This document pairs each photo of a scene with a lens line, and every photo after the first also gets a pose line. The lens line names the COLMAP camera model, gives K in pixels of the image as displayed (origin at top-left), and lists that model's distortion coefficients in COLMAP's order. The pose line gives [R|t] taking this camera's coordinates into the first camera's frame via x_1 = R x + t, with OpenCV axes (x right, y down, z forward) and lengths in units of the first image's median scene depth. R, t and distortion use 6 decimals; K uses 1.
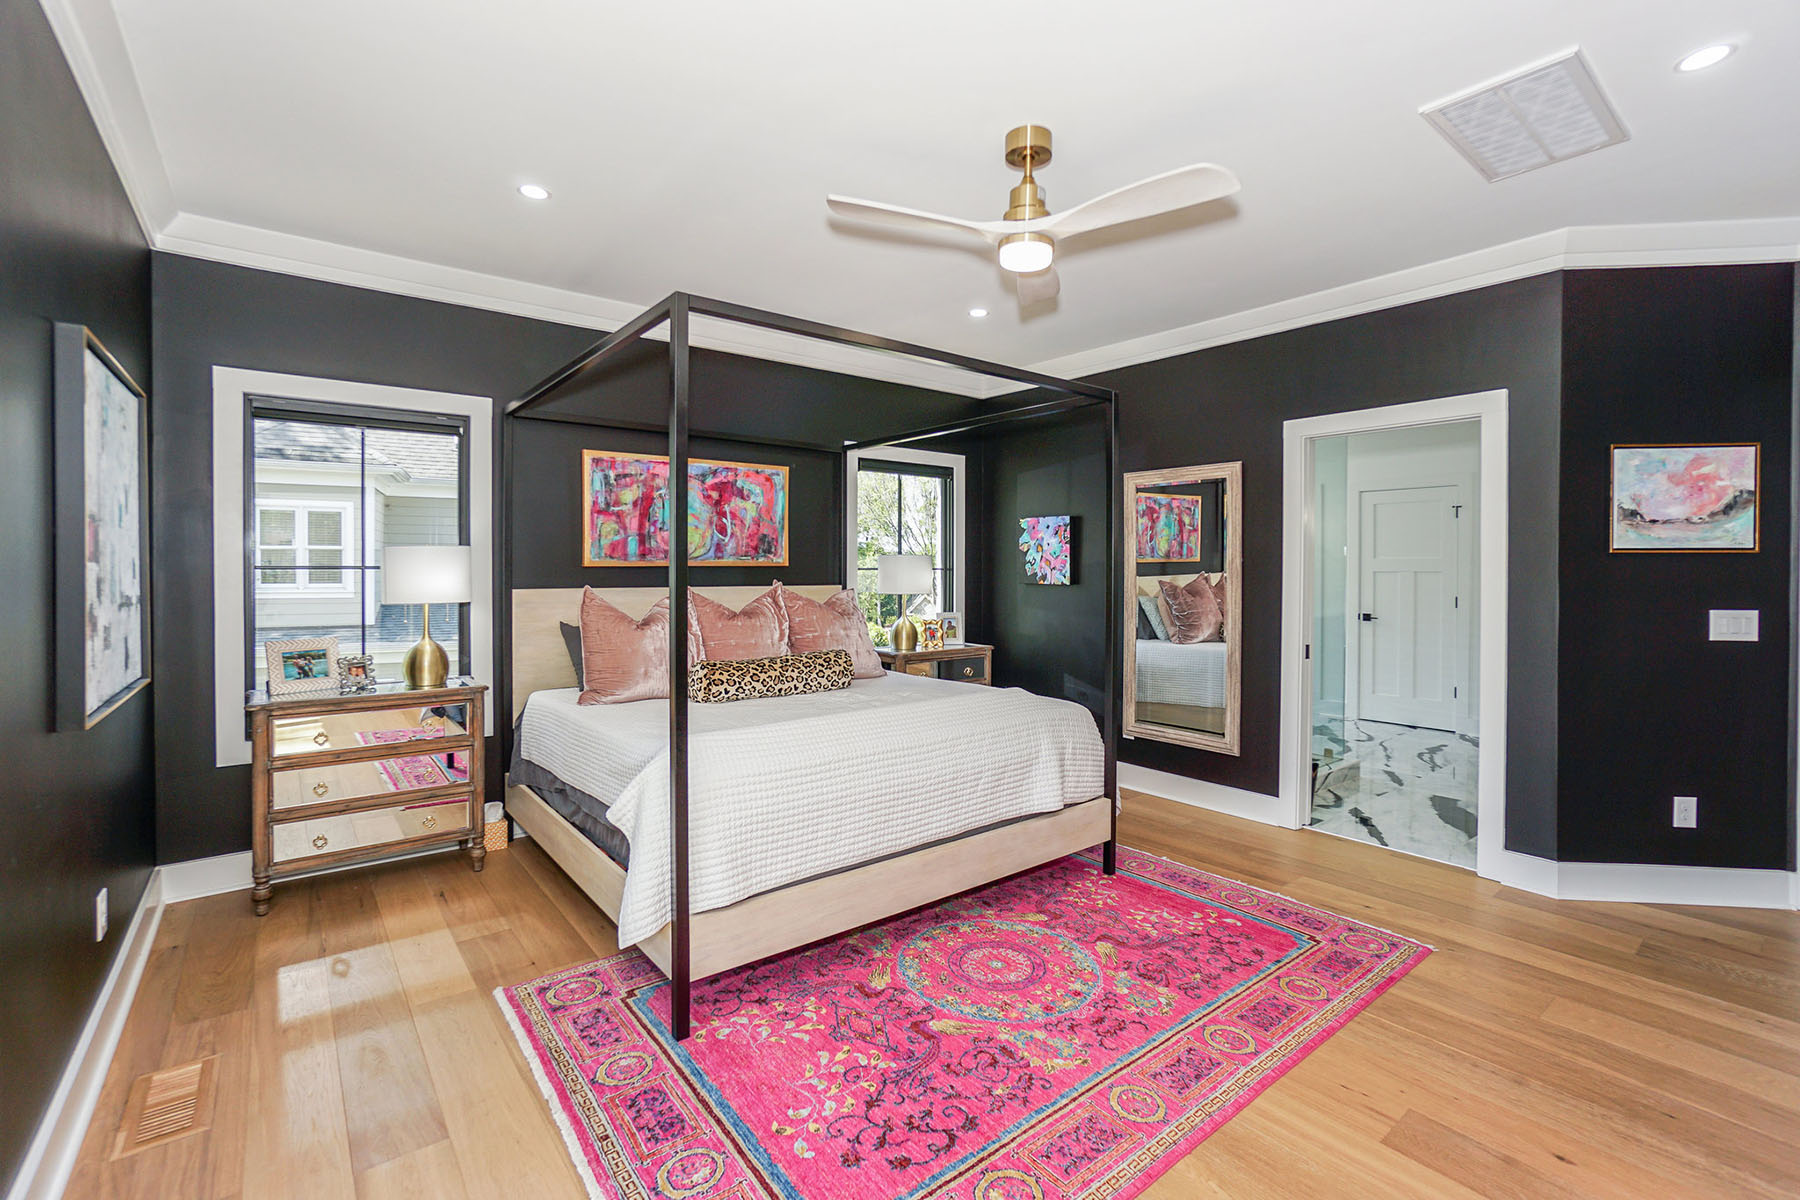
lens RADIAL K [[778.2, 0, 924.6], [0, 778.2, 572.0], [0, 0, 1]] dist [-0.023012, 0.001002]
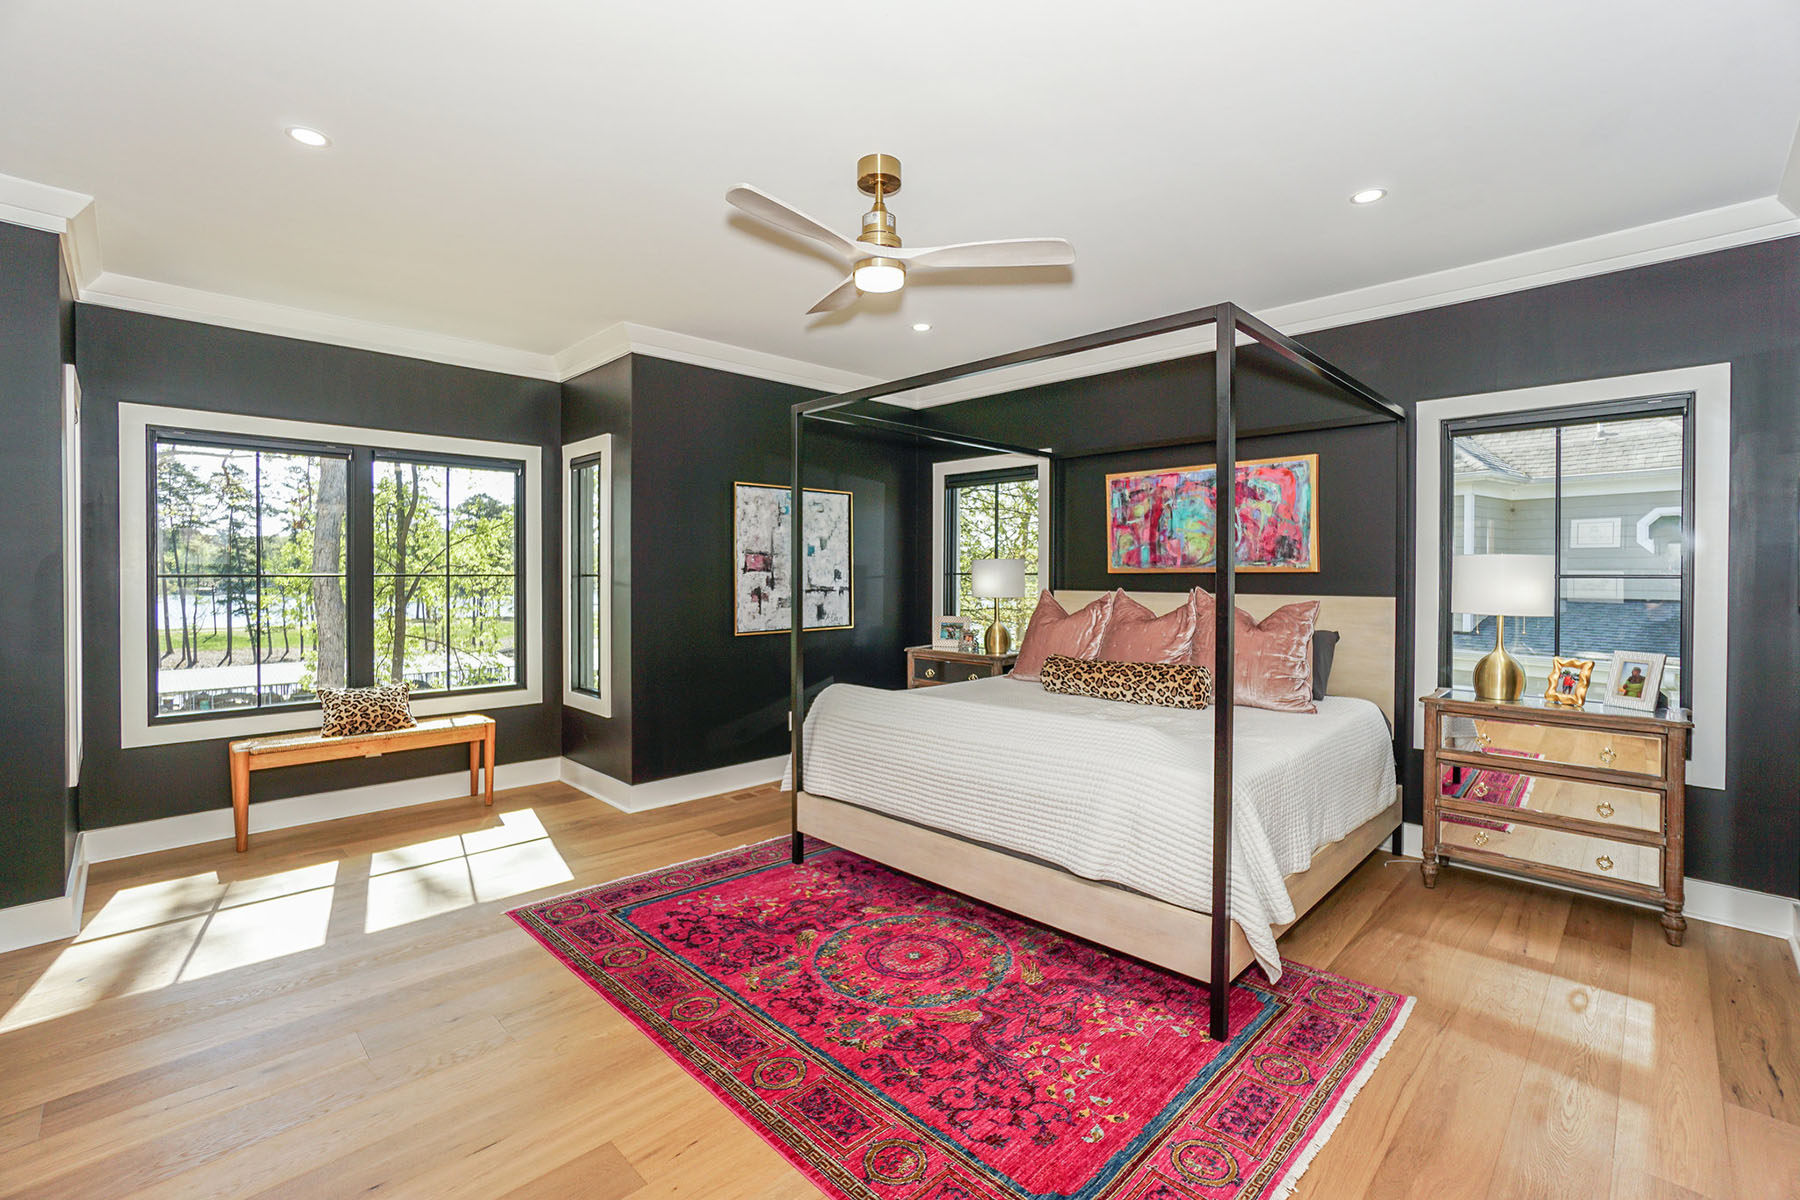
lens RADIAL K [[778.2, 0, 906.1], [0, 778.2, 586.3], [0, 0, 1]] dist [-0.023012, 0.001002]
pose [[0.123628, 0.013493, -0.992237, 0.698247], [-0.008061, 0.999888, 0.012593, 0.000496], [0.992296, 0.006442, 0.123723, 0.538859]]
